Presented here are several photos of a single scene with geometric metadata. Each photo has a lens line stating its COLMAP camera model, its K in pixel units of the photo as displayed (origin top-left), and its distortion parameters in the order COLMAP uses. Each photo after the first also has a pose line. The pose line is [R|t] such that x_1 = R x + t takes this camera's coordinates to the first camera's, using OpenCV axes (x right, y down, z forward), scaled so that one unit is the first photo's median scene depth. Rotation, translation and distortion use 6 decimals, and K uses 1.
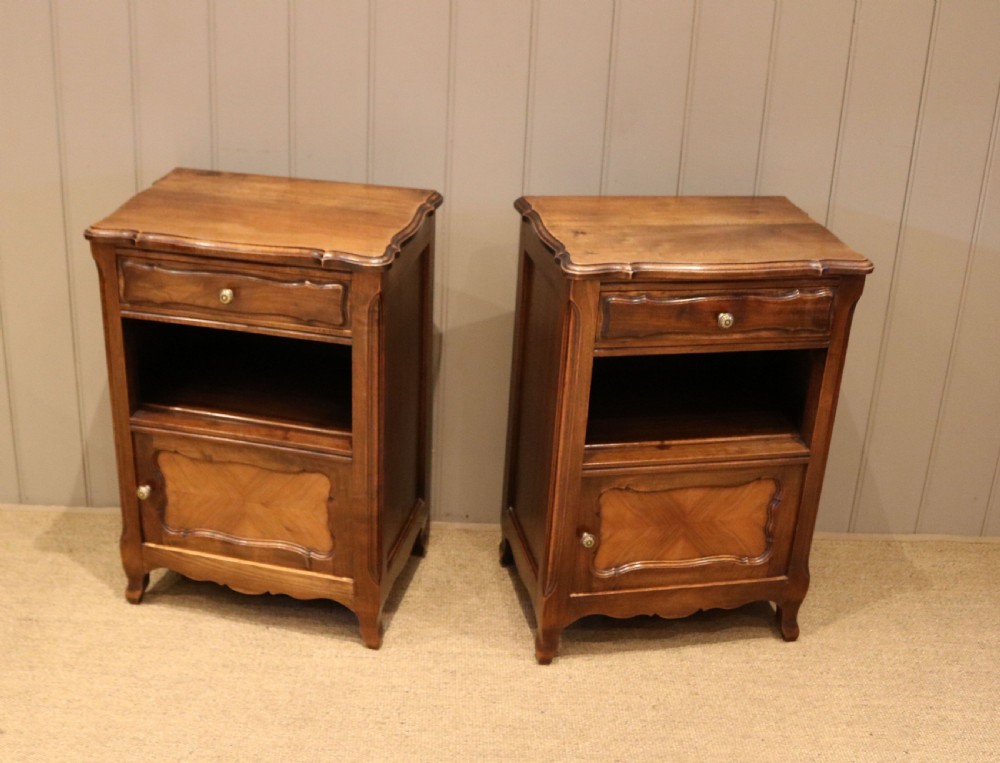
lens RADIAL K [[1296.8, 0, 452.0], [0, 1296.8, 382.6], [0, 0, 1]] dist [-0.147561, -0.025343]
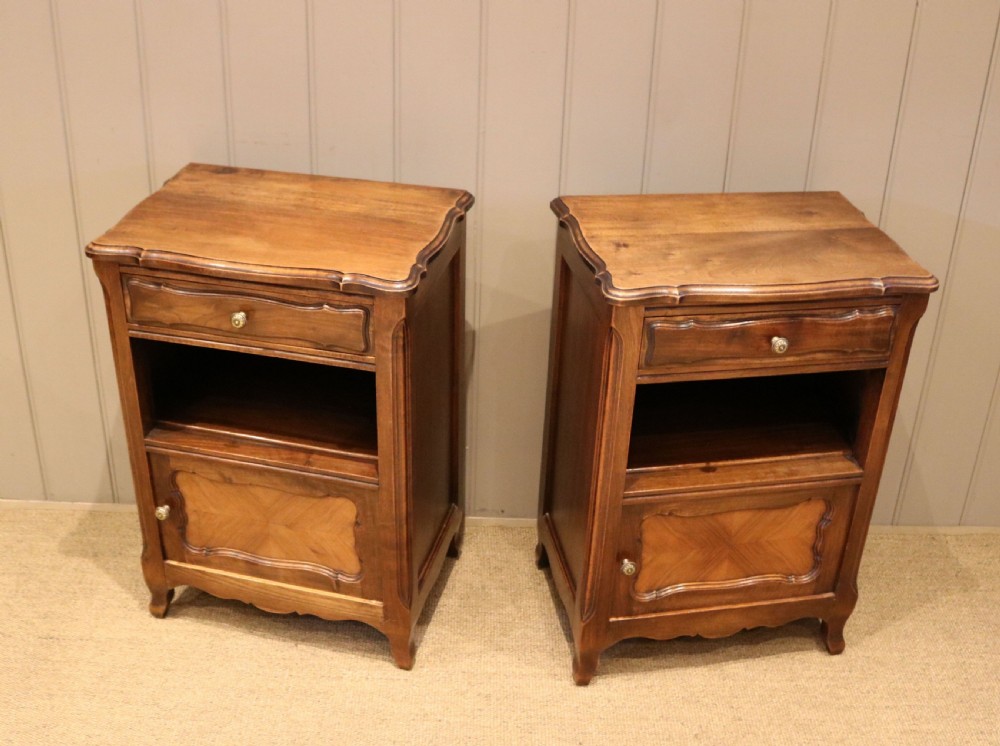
lens RADIAL K [[1192.4, 0, 500.0], [0, 1192.4, 373.0], [0, 0, 1]] dist [-0.146036, 0.026498]
pose [[0.999975, -0.004889, 0.005038, 0.006889], [0.004468, 0.996744, 0.080503, -0.089430], [-0.005415, -0.080479, 0.996742, 0.140694]]
